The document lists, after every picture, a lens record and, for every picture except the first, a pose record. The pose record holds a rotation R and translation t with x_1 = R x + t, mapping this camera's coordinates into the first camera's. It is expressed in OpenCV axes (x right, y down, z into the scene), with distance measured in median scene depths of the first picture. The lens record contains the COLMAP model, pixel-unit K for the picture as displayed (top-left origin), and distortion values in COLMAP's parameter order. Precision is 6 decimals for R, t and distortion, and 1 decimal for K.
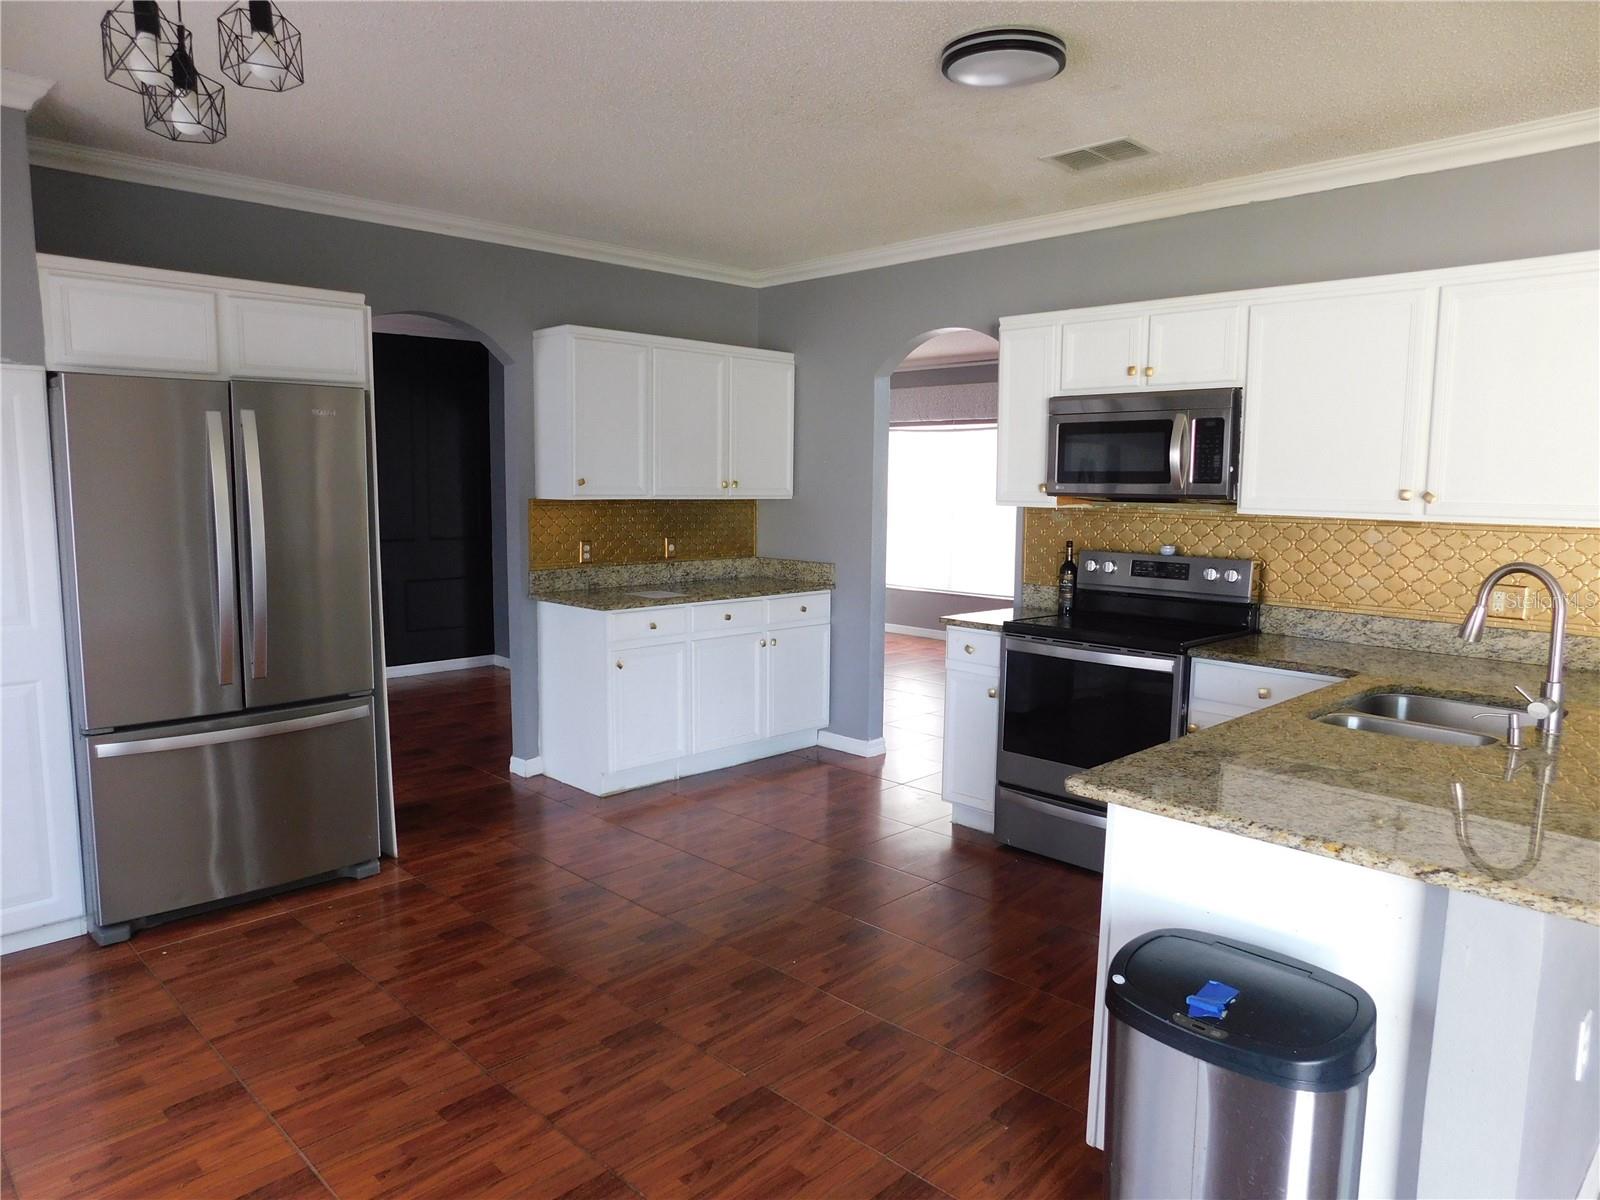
lens RADIAL K [[1052.4, 0, 800.0], [0, 1052.4, 600.0], [0, 0, 1]] dist [-0.039389, 0.000594]
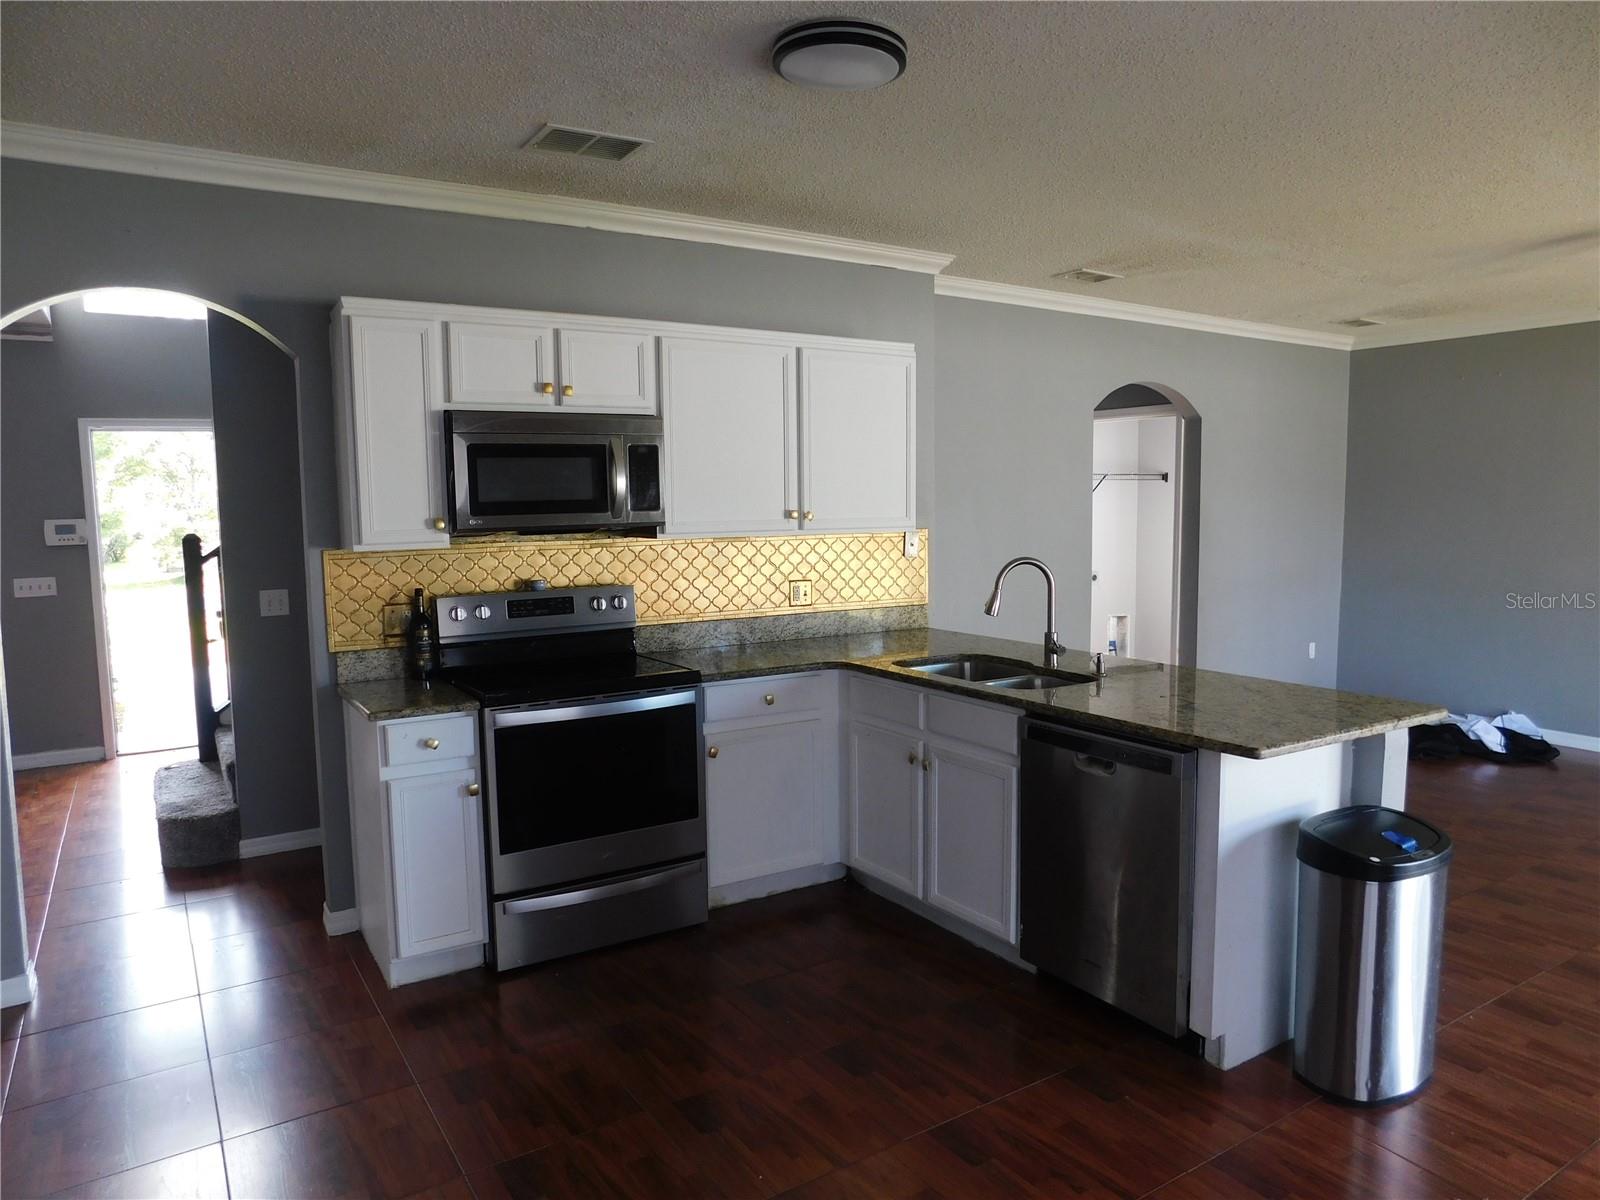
lens RADIAL K [[1052.4, 0, 800.0], [0, 1052.4, 600.0], [0, 0, 1]] dist [-0.039389, 0.000594]
pose [[0.203814, -0.102875, 0.973590, -0.547273], [0.136335, 0.987756, 0.075831, -0.080933], [-0.969470, 0.117279, 0.215344, 0.637894]]
